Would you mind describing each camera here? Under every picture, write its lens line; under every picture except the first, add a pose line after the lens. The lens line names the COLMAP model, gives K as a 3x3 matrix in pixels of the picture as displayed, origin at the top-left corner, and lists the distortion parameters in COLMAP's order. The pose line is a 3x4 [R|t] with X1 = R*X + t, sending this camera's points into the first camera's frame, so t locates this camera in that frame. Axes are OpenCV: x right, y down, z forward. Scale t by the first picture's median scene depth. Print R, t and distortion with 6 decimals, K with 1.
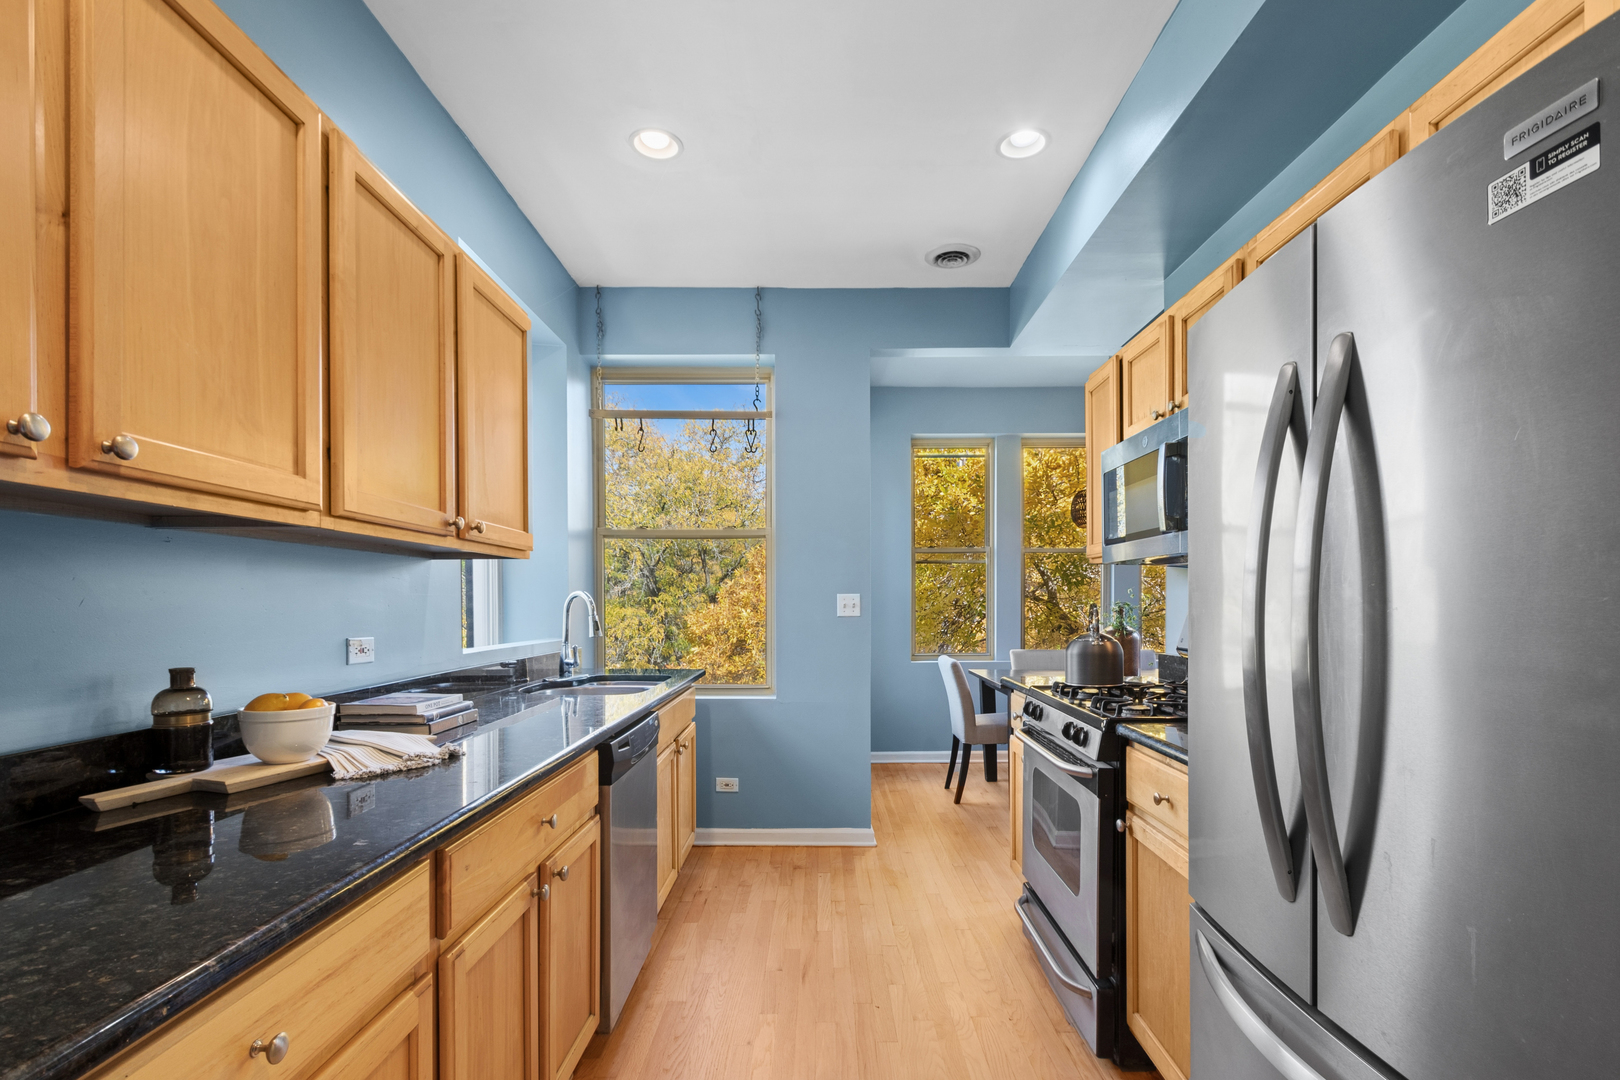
lens RADIAL K [[764.3, 0, 812.3], [0, 764.3, 610.4], [0, 0, 1]] dist [-0.000060, -0.002145]
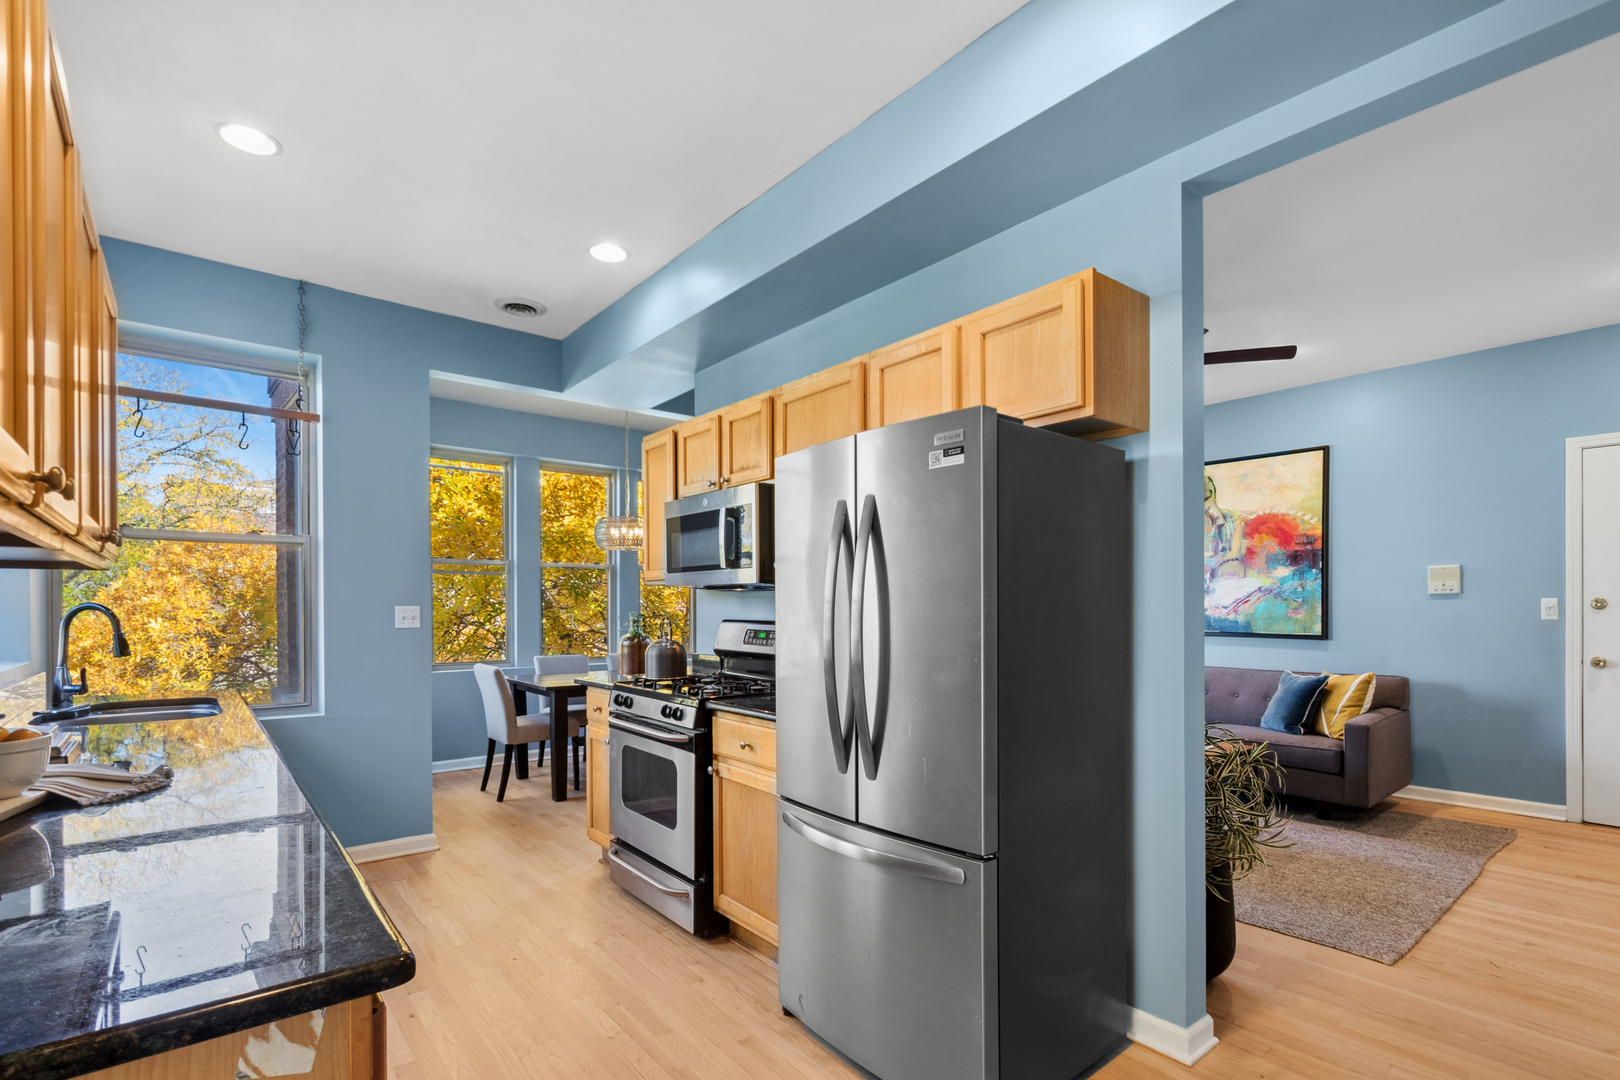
lens RADIAL K [[764.3, 0, 818.7], [0, 764.3, 610.9], [0, 0, 1]] dist [-0.000060, -0.002145]
pose [[0.763202, 0.000714, 0.646160, -0.275204], [0.004338, 0.999971, -0.006228, -0.010050], [-0.646146, 0.007556, 0.763177, -0.181966]]
